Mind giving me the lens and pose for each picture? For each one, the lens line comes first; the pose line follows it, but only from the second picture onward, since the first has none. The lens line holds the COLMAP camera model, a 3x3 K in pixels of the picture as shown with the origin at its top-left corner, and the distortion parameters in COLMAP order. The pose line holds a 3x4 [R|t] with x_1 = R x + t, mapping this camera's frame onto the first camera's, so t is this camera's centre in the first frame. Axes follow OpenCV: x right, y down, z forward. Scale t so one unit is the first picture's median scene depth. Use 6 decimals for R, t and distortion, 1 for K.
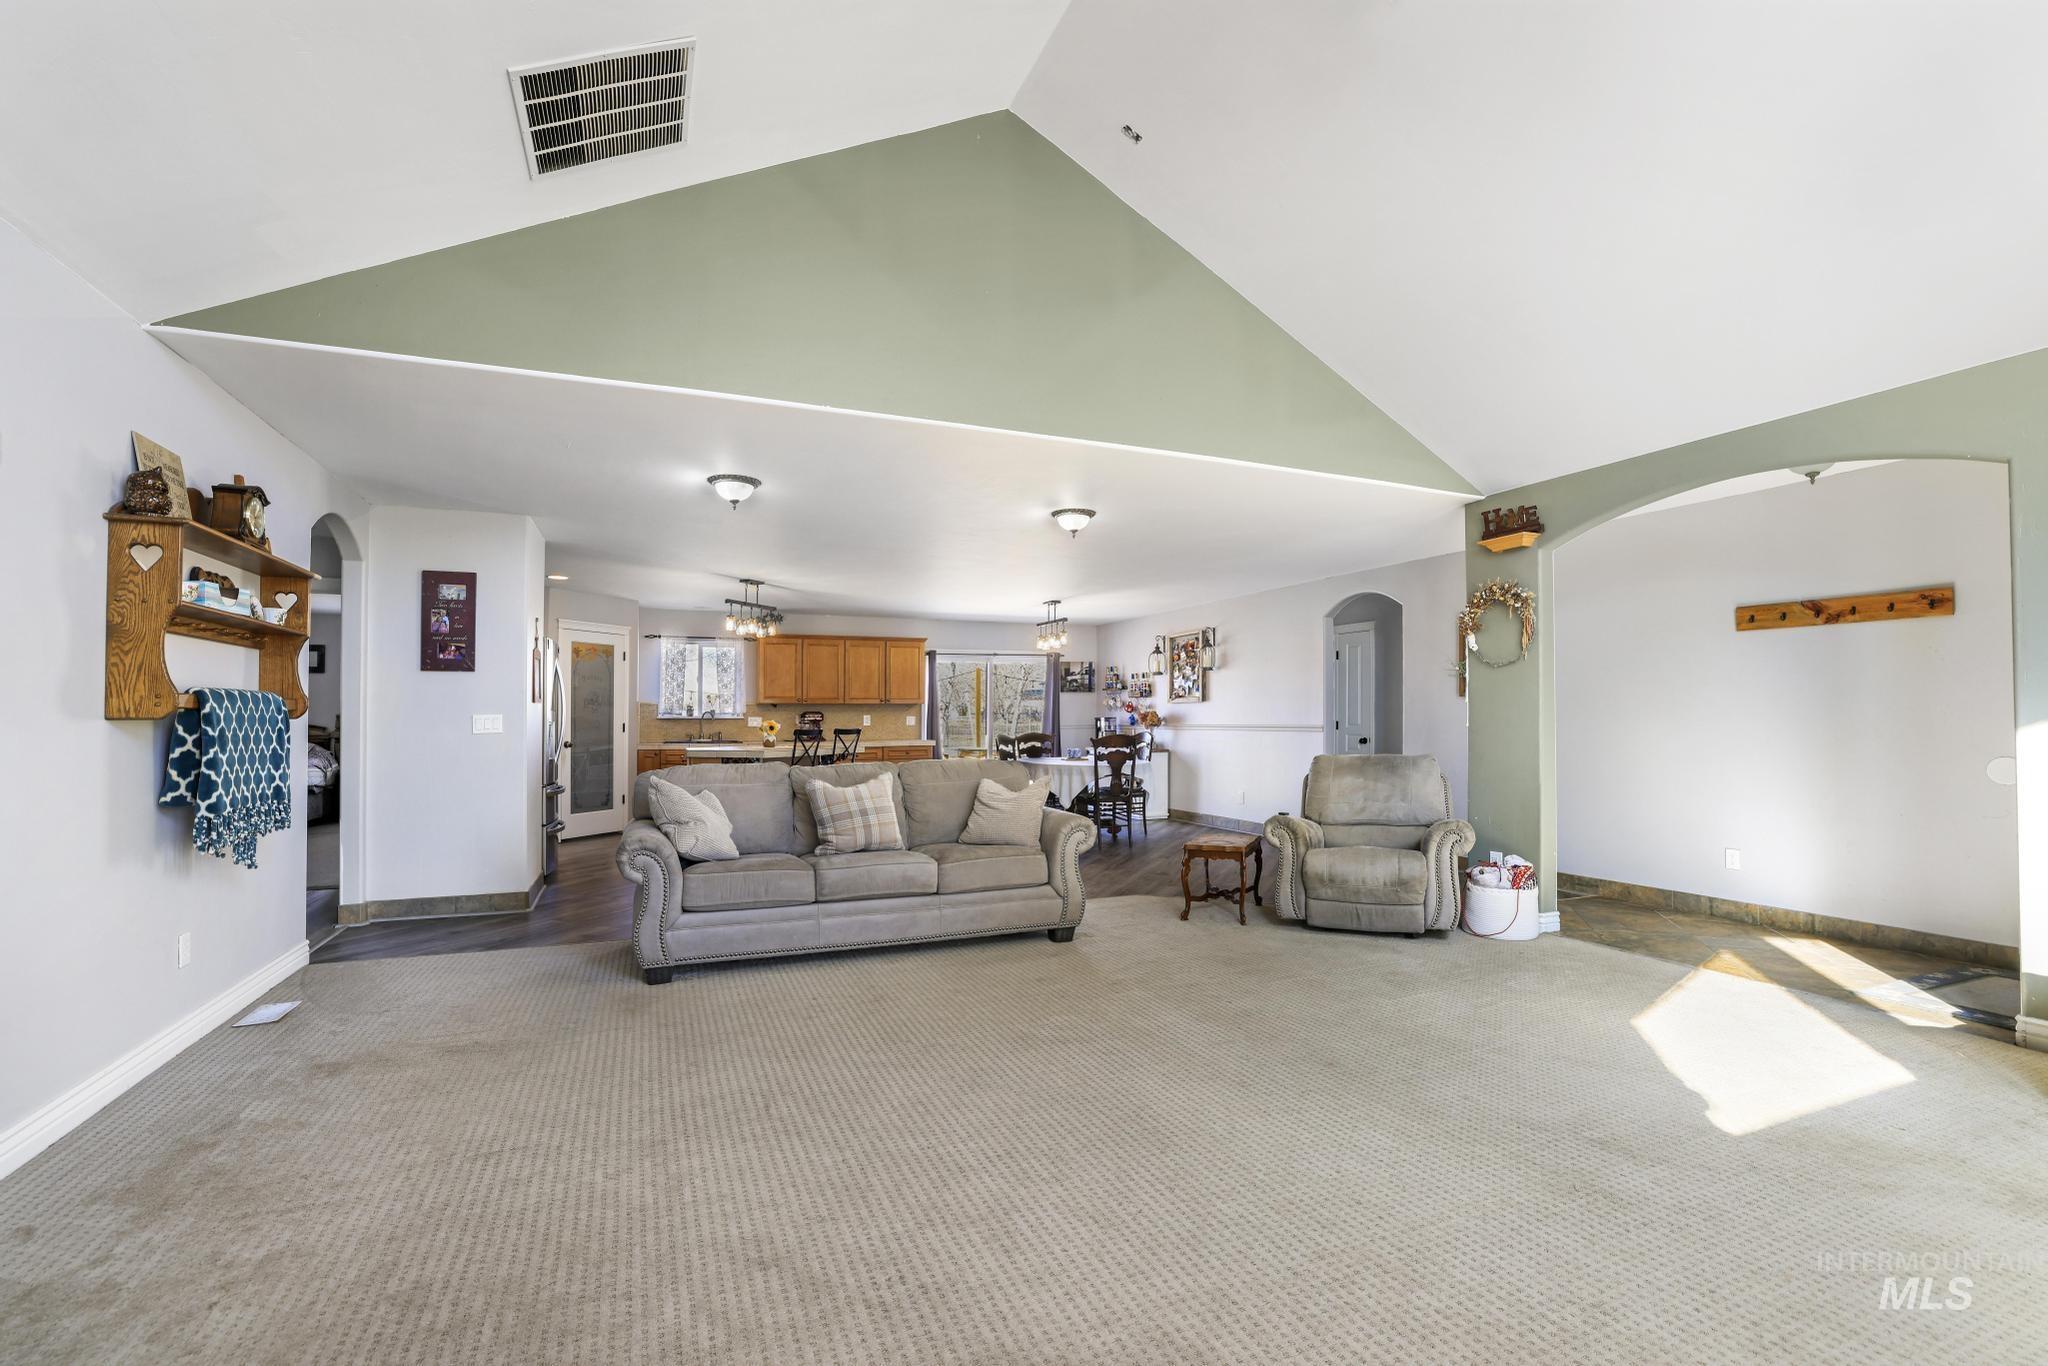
lens RADIAL K [[890.6, 0, 1020.2], [0, 890.6, 713.8], [0, 0, 1]] dist [-0.023482, 0.000007]
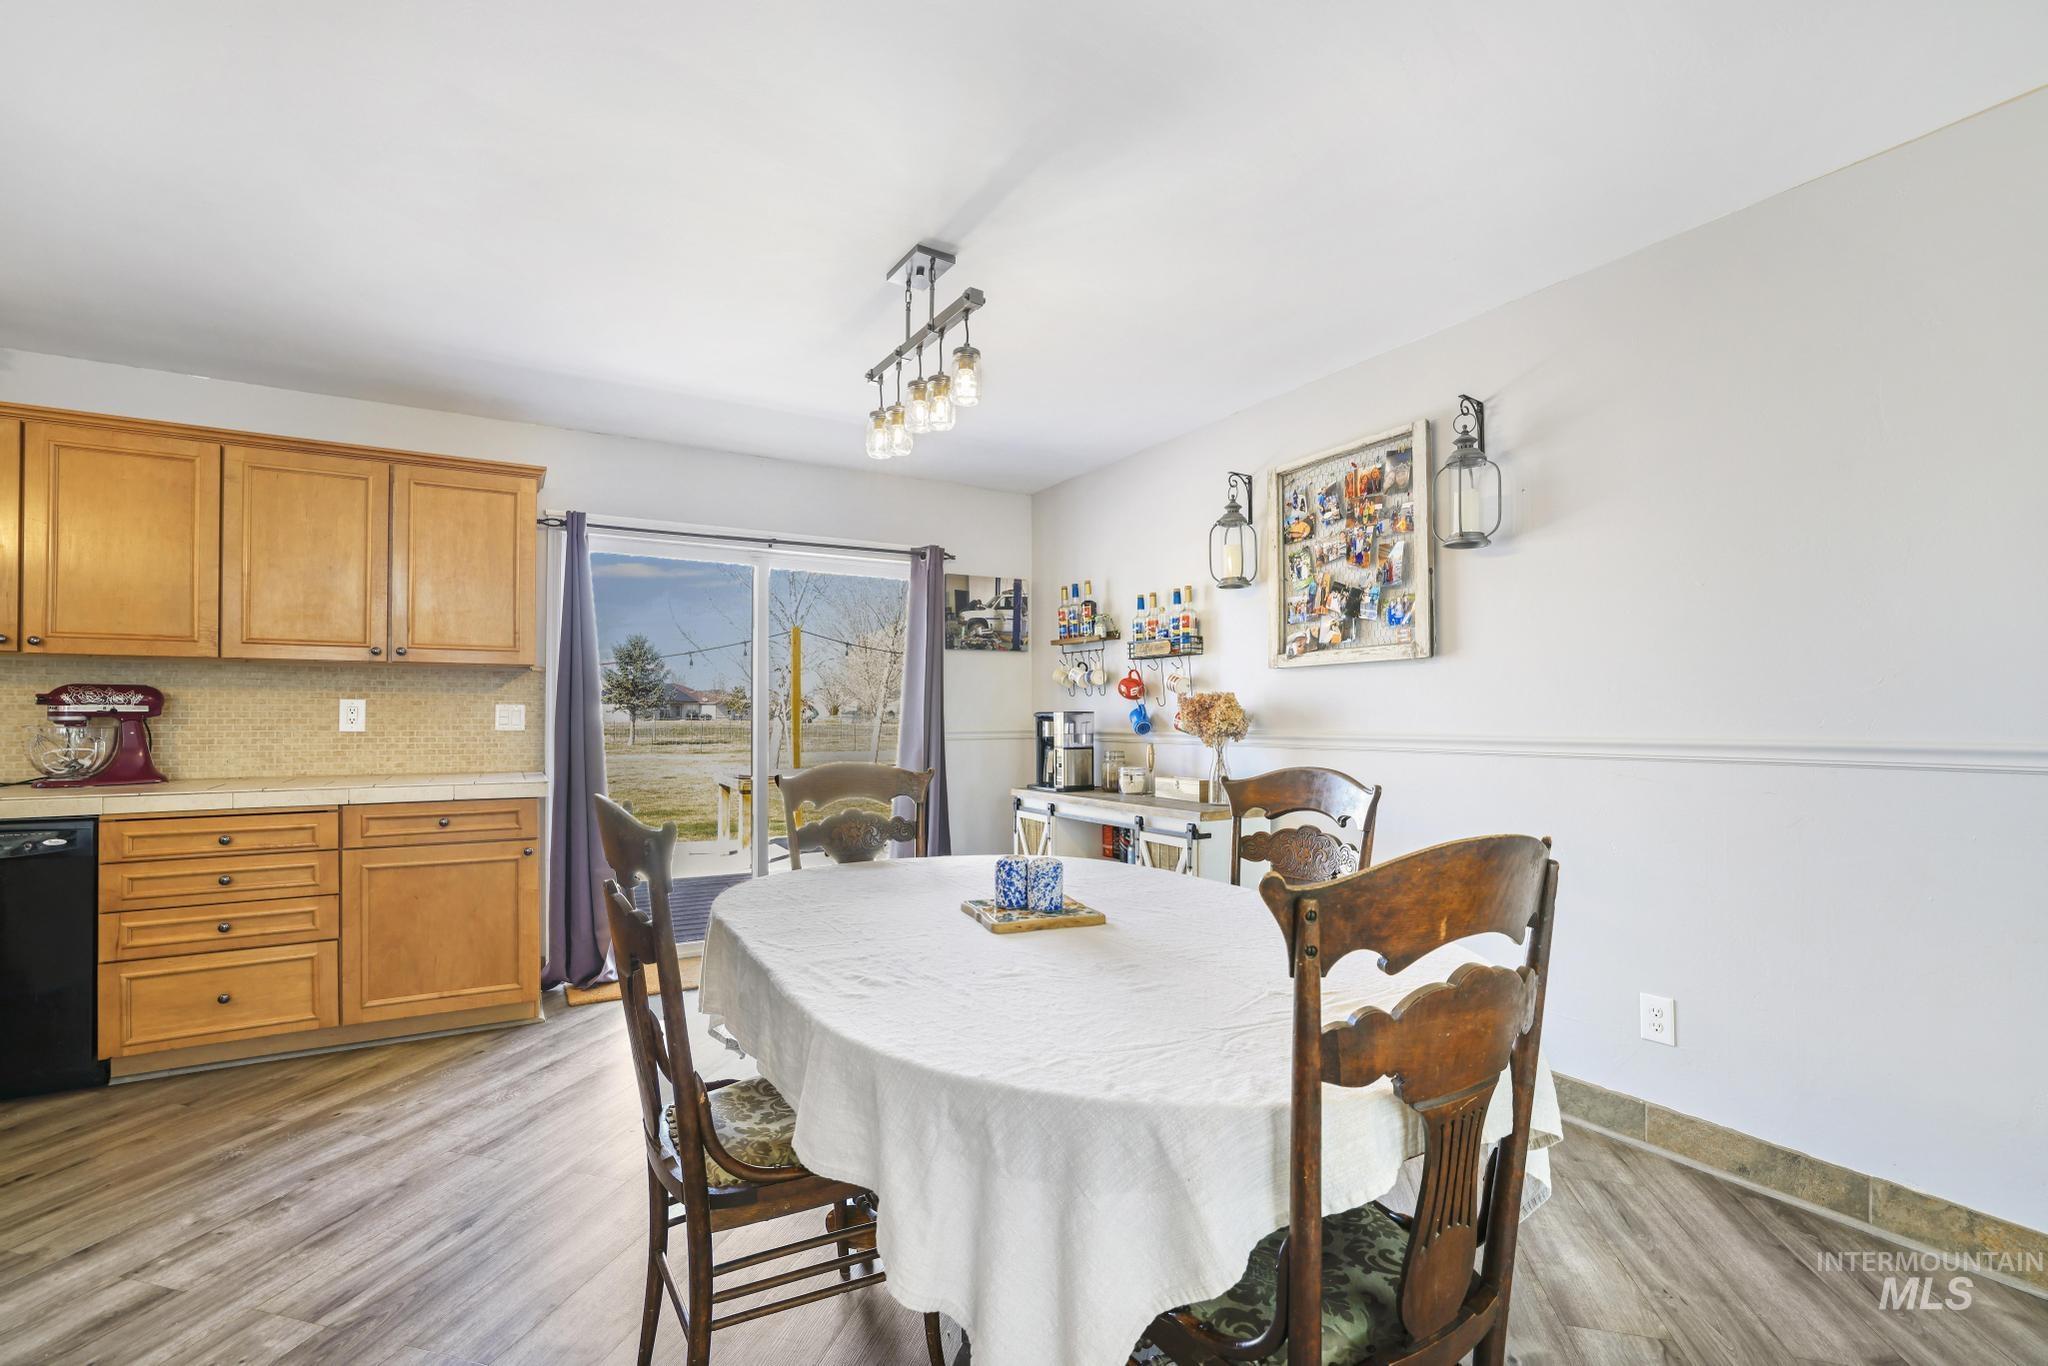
lens RADIAL K [[890.6, 0, 1020.2], [0, 890.6, 713.8], [0, 0, 1]] dist [-0.023482, 0.000007]
pose [[0.990080, 0.006244, 0.140367, 0.024675], [-0.006281, 0.999980, -0.000182, 0.005234], [-0.140366, -0.000702, 0.990099, 0.651480]]
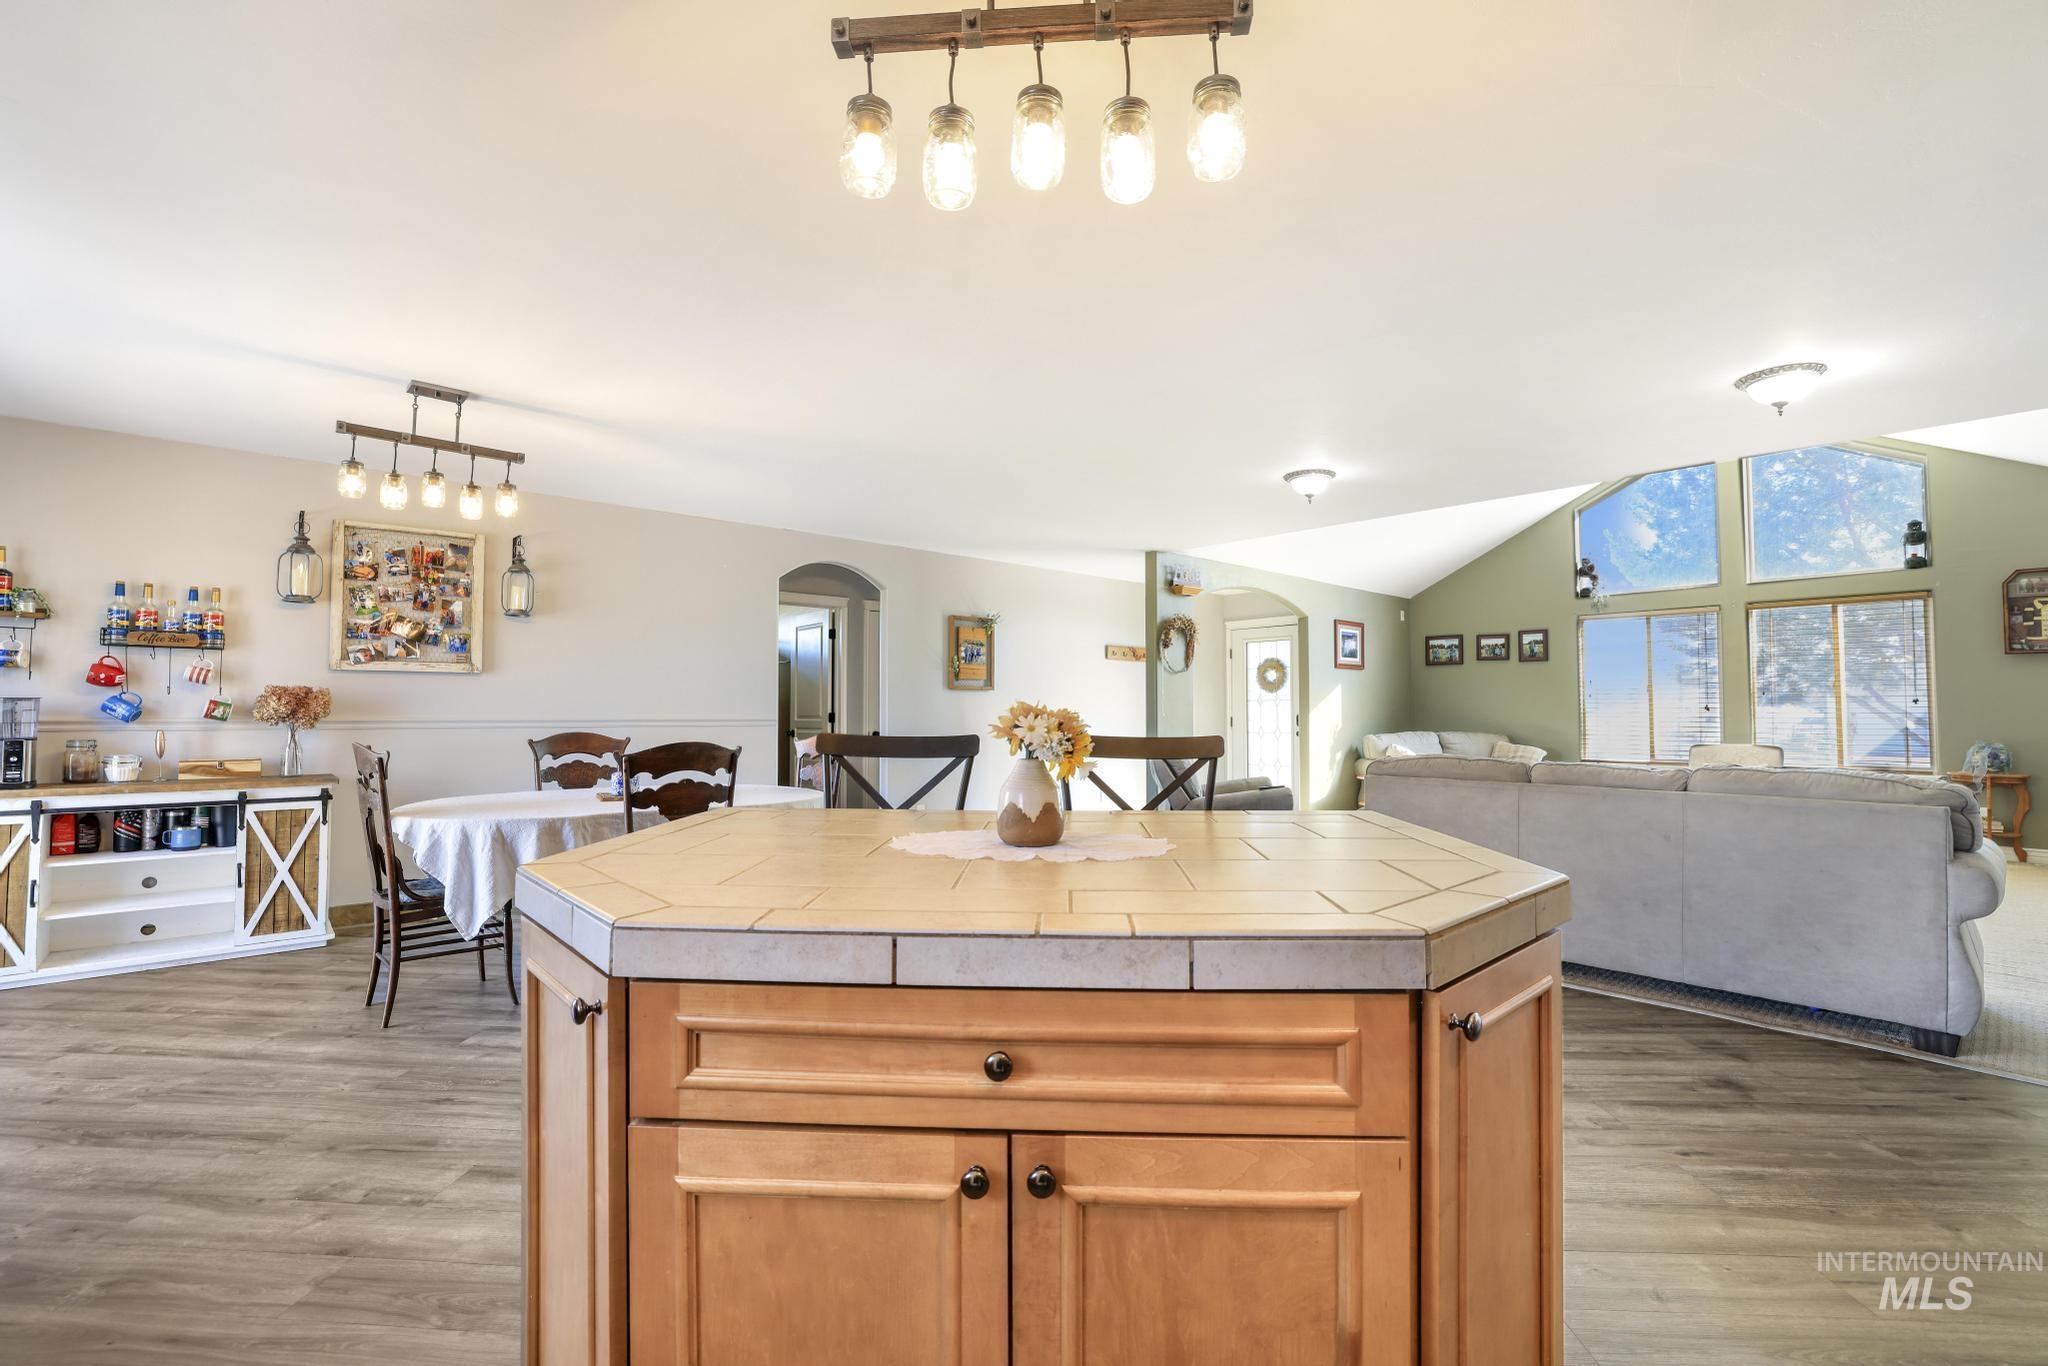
lens RADIAL K [[890.6, 0, 1020.2], [0, 890.6, 713.8], [0, 0, 1]] dist [-0.023482, 0.000007]
pose [[-0.320728, 0.003066, 0.947166, -0.342424], [-0.007005, 0.999960, -0.005609, 0.009364], [-0.947145, -0.008434, -0.320694, 0.779389]]
